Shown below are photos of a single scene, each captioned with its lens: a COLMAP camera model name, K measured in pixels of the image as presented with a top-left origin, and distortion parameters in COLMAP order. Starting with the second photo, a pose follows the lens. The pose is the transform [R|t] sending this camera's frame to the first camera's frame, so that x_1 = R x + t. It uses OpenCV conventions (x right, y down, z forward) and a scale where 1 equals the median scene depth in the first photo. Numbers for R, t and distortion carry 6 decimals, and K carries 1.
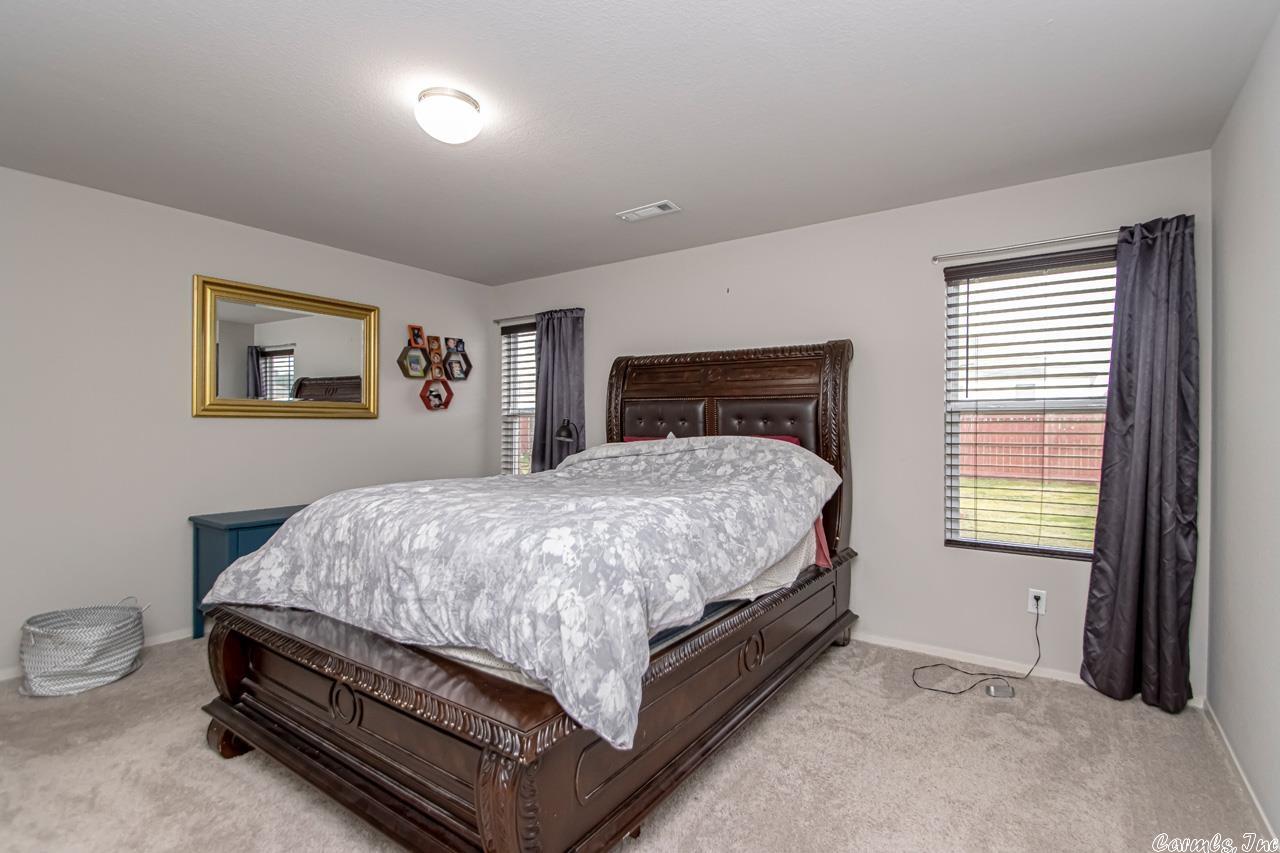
lens RADIAL K [[594.5, 0, 640.9], [0, 594.5, 420.6], [0, 0, 1]] dist [0.018634, -0.012326]
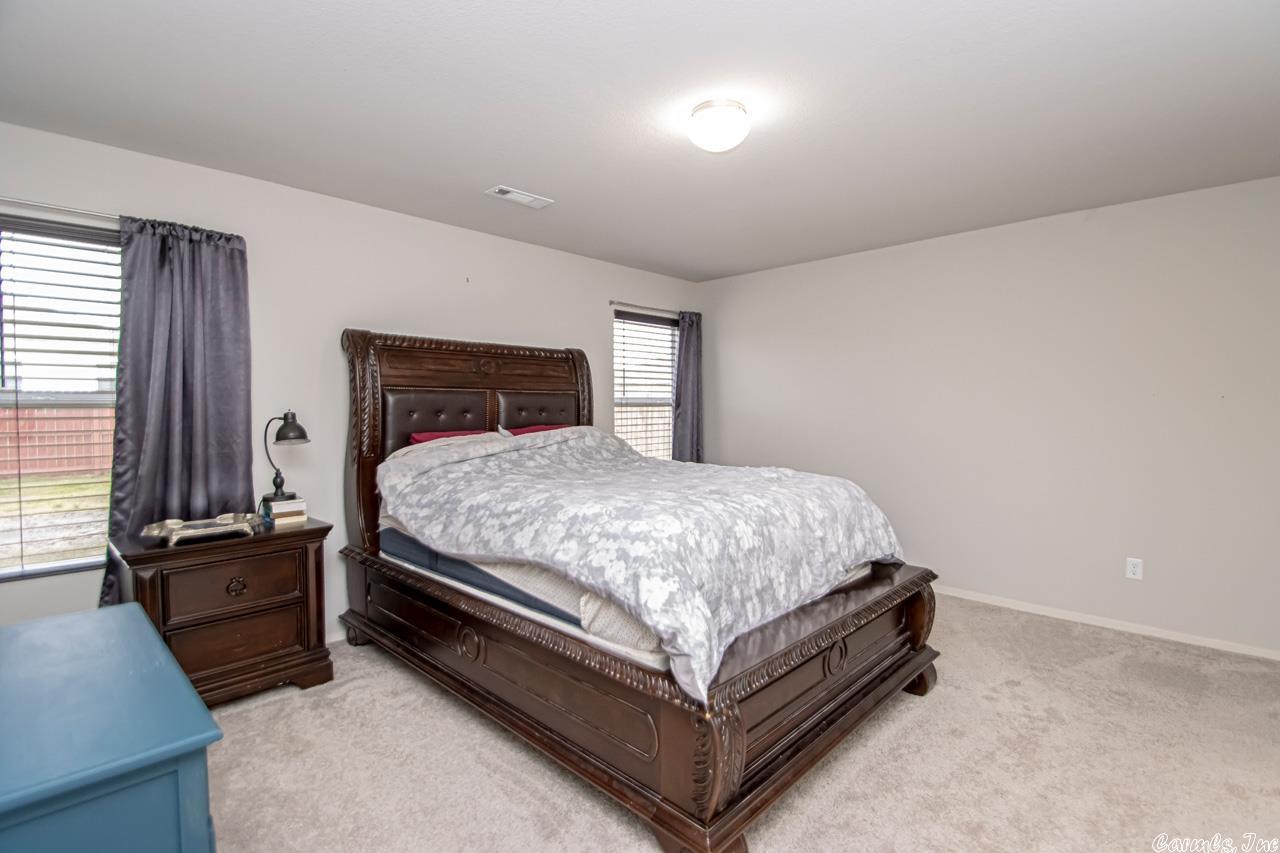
lens RADIAL K [[594.5, 0, 651.2], [0, 594.5, 423.2], [0, 0, 1]] dist [0.018634, -0.012326]
pose [[0.156409, -0.032466, 0.987159, -1.052065], [-0.001562, 0.999450, 0.033117, -0.019606], [-0.987691, -0.006722, 0.156273, 0.728521]]
